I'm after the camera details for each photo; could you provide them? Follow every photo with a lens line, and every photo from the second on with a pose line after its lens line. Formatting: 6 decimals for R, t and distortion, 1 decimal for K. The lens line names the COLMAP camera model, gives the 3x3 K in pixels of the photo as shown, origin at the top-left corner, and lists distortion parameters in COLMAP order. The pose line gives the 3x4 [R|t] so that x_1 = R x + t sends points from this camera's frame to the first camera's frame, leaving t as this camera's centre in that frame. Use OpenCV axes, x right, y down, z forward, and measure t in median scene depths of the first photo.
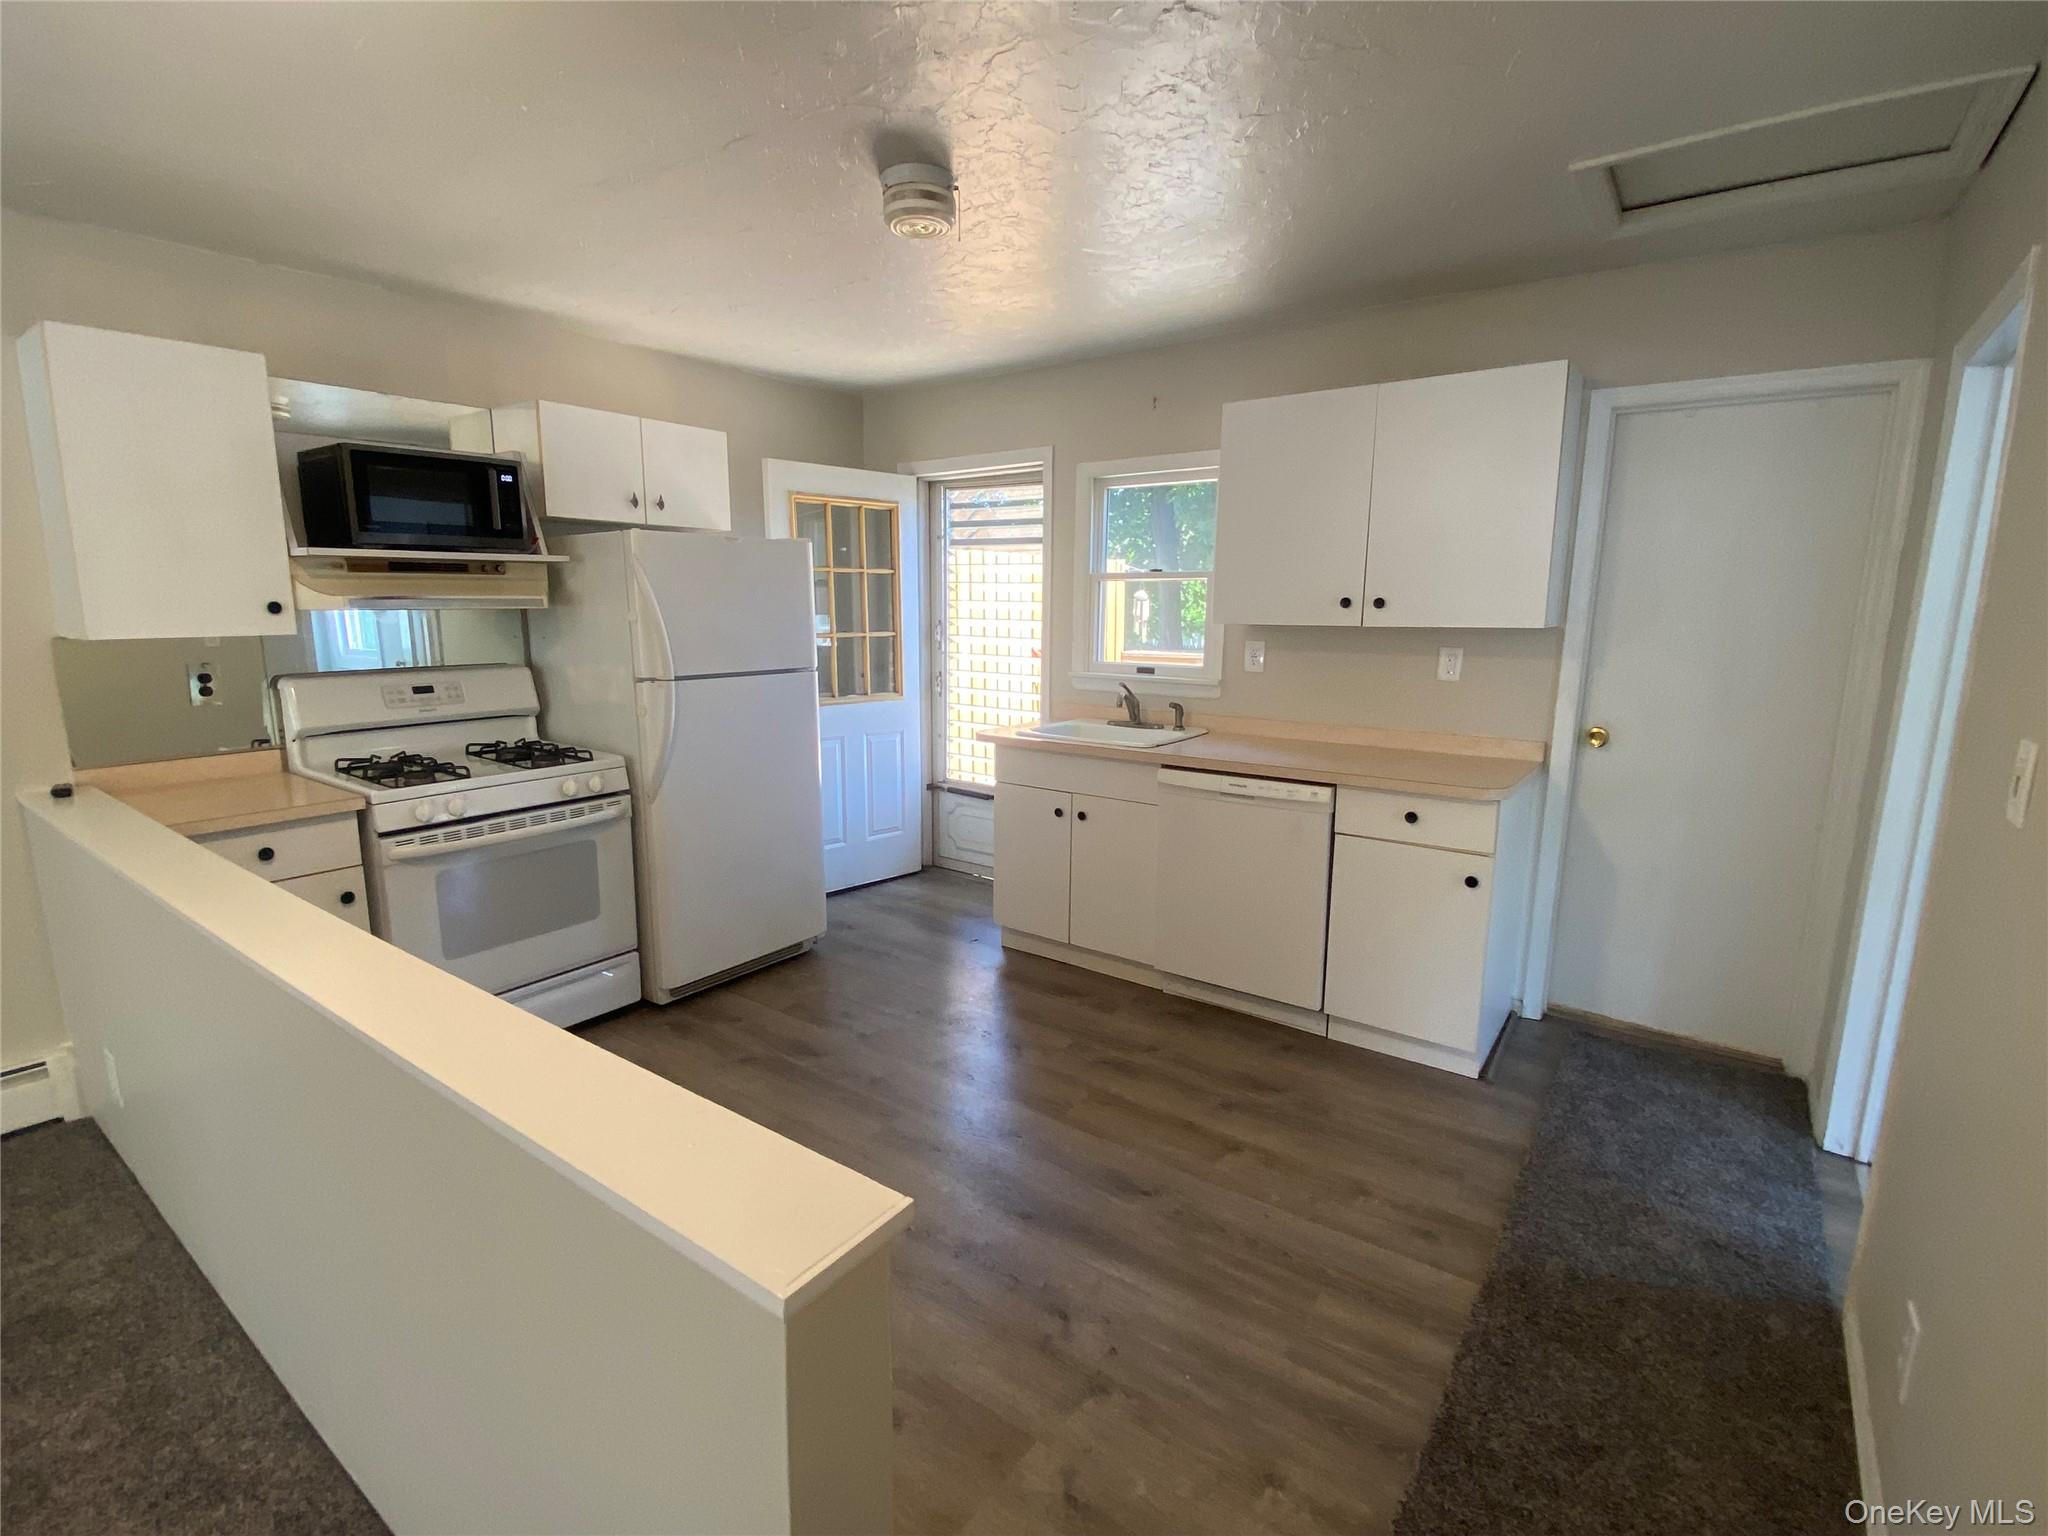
lens RADIAL K [[934.9, 0, 1025.8], [0, 934.9, 784.7], [0, 0, 1]] dist [-0.001311, -0.000561]
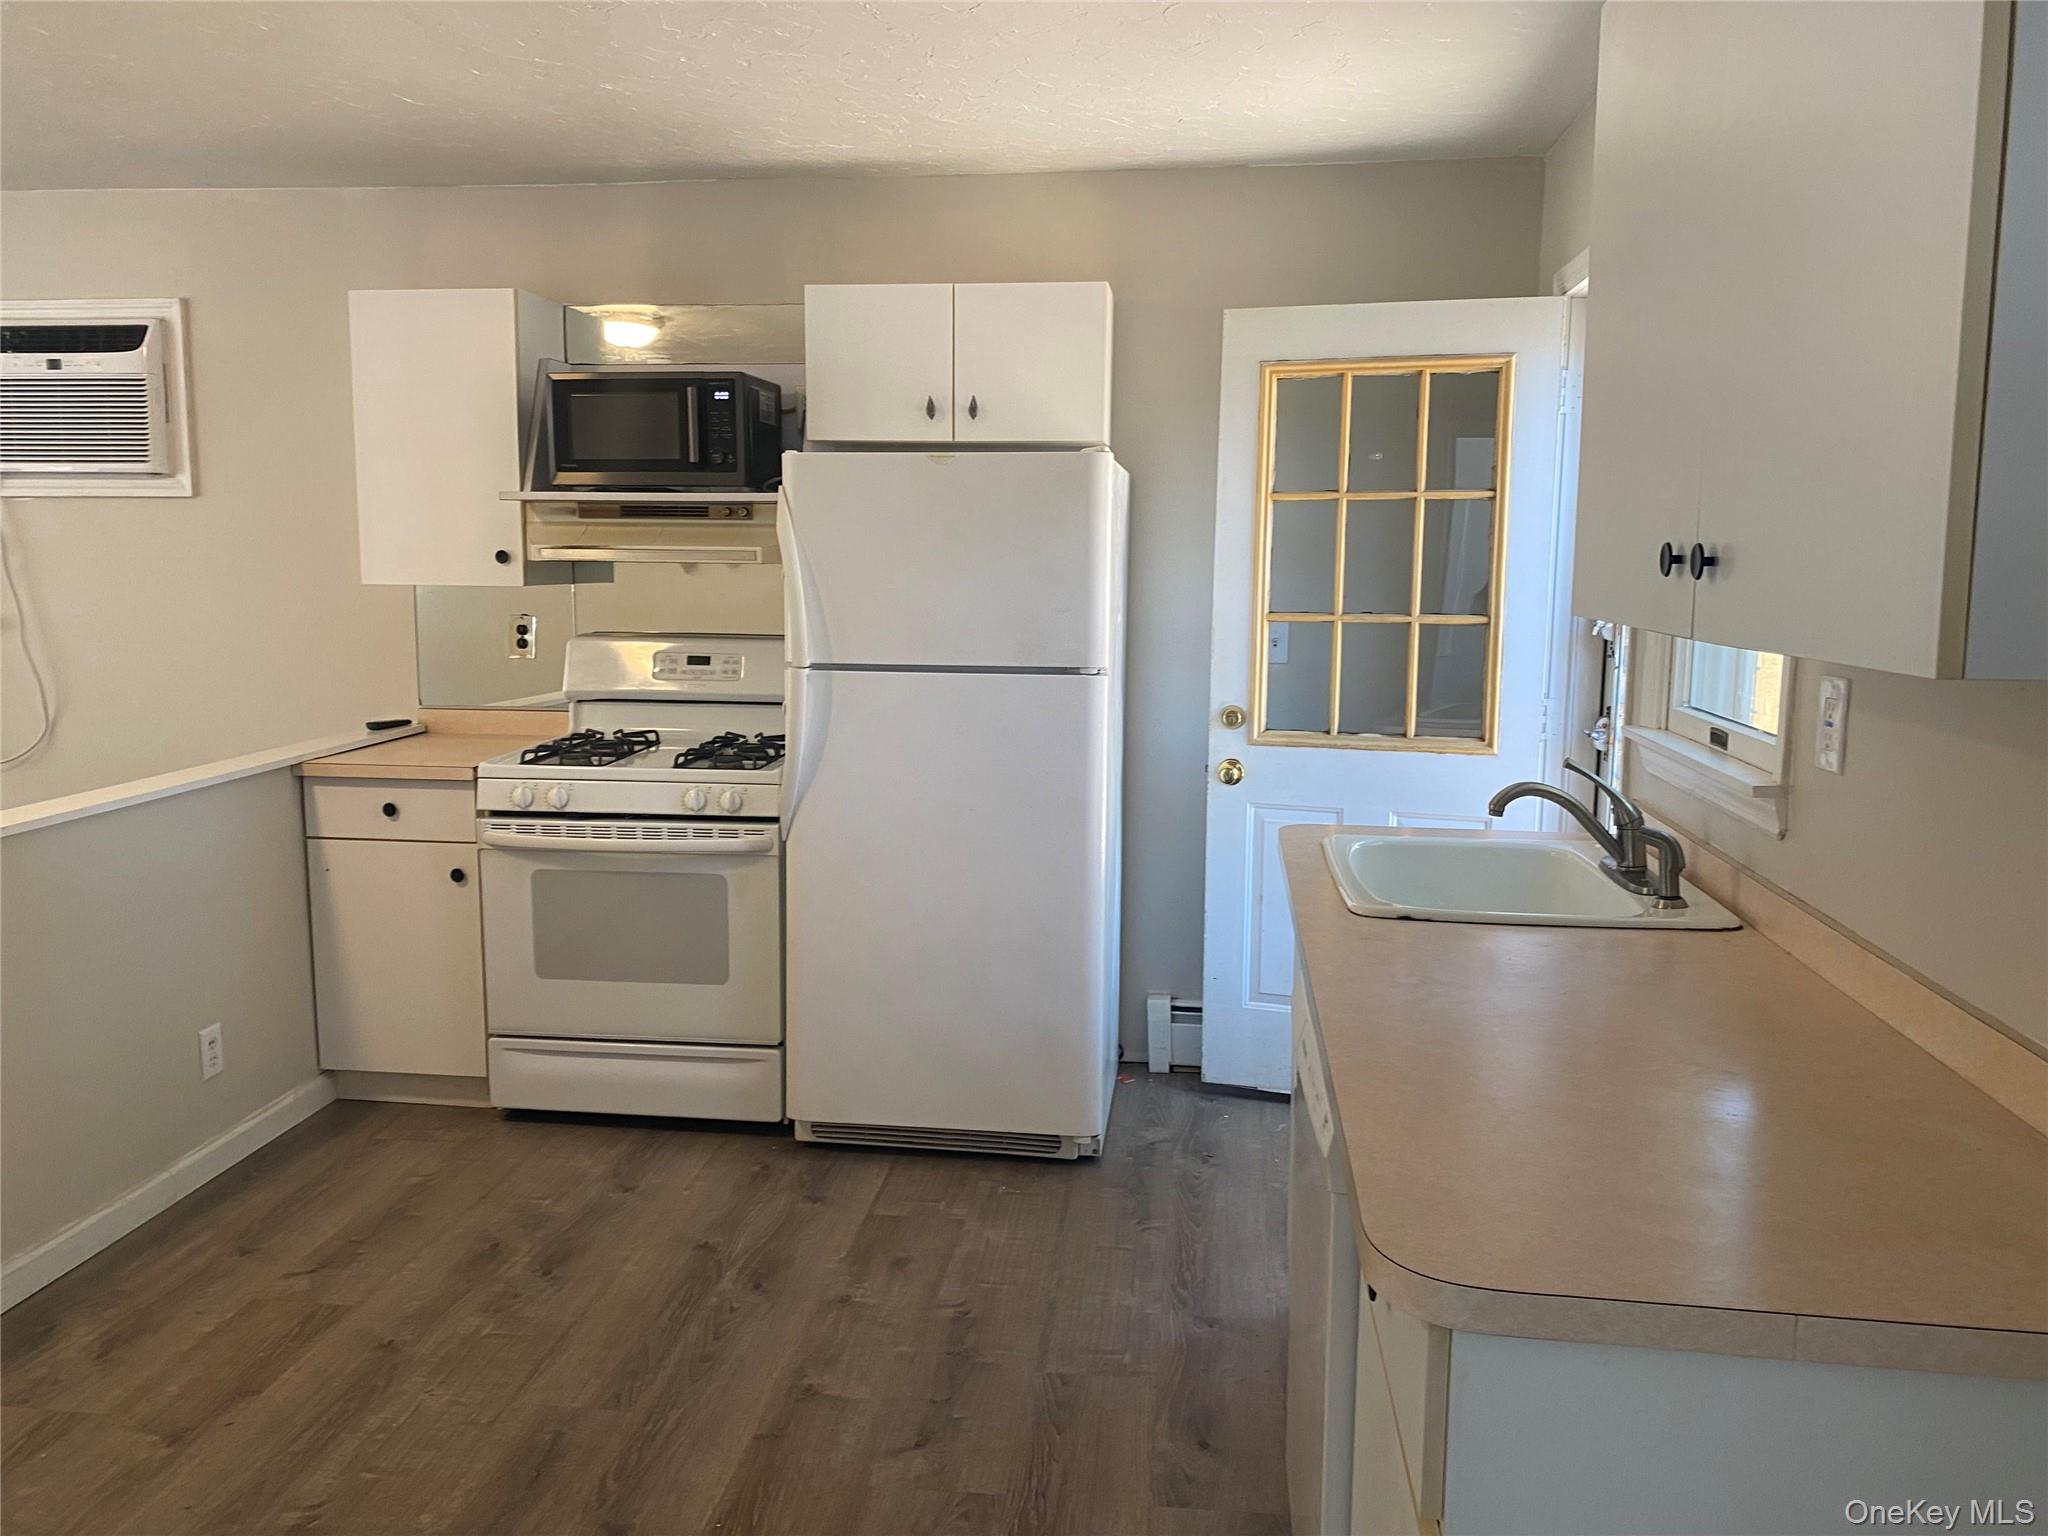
lens RADIAL K [[1575.6, 0, 1024.0], [0, 1575.6, 768.0], [0, 0, 1]] dist [0.124805, -0.003076]
pose [[0.478353, 0.118125, -0.870187, 0.719315], [-0.174689, 0.983908, 0.037534, -0.111671], [0.860617, 0.134057, 0.491291, 0.580593]]
